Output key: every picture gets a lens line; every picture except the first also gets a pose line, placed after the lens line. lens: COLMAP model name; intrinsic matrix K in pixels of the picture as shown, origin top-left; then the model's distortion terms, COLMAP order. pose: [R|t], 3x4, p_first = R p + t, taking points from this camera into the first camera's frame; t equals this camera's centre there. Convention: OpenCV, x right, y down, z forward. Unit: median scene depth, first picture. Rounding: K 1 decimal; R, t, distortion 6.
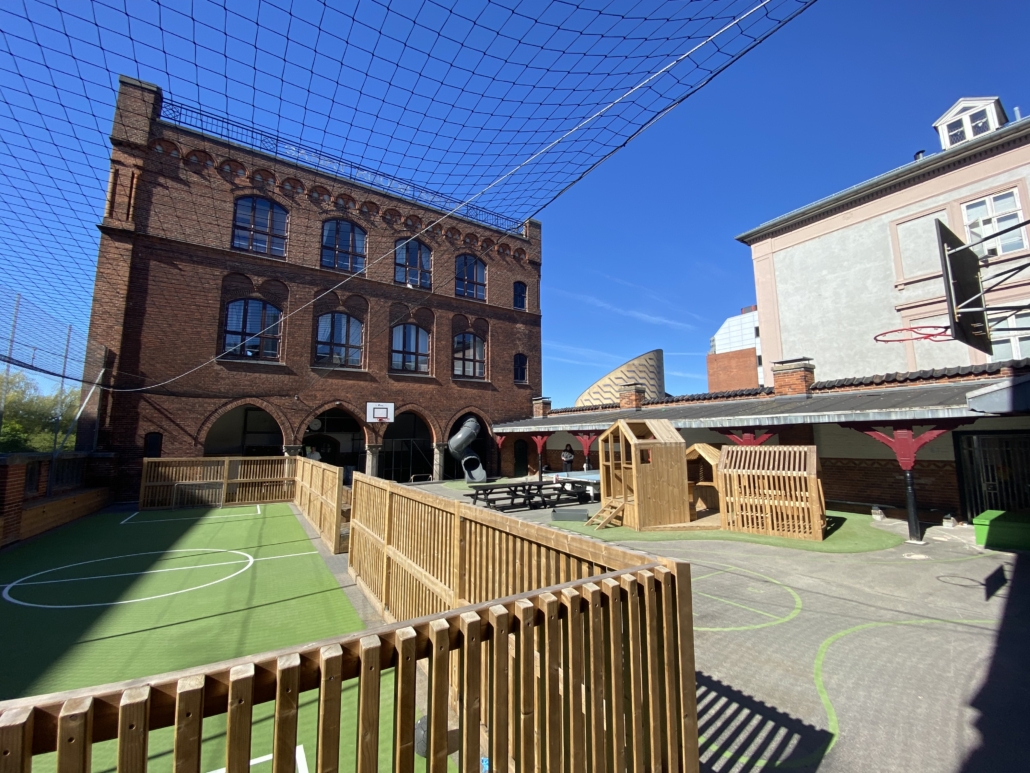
lens RADIAL K [[431.0, 0, 515.0], [0, 431.0, 386.5], [0, 0, 1]] dist [0.011577, -0.024555]
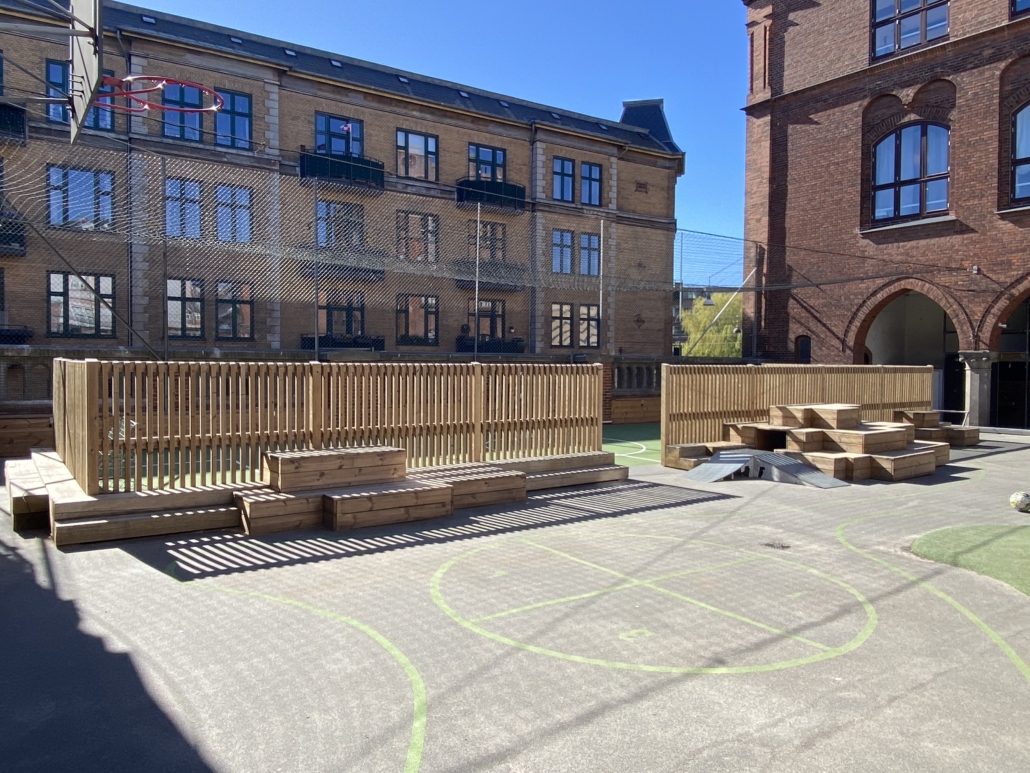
lens RADIAL K [[735.9, 0, 515.0], [0, 735.9, 386.5], [0, 0, 1]] dist [-0.000168, -0.002876]
pose [[0.040752, 0.038029, -0.998445, 0.549300], [0.120206, 0.991831, 0.042684, 0.075482], [0.991912, -0.121758, 0.035848, 0.377518]]
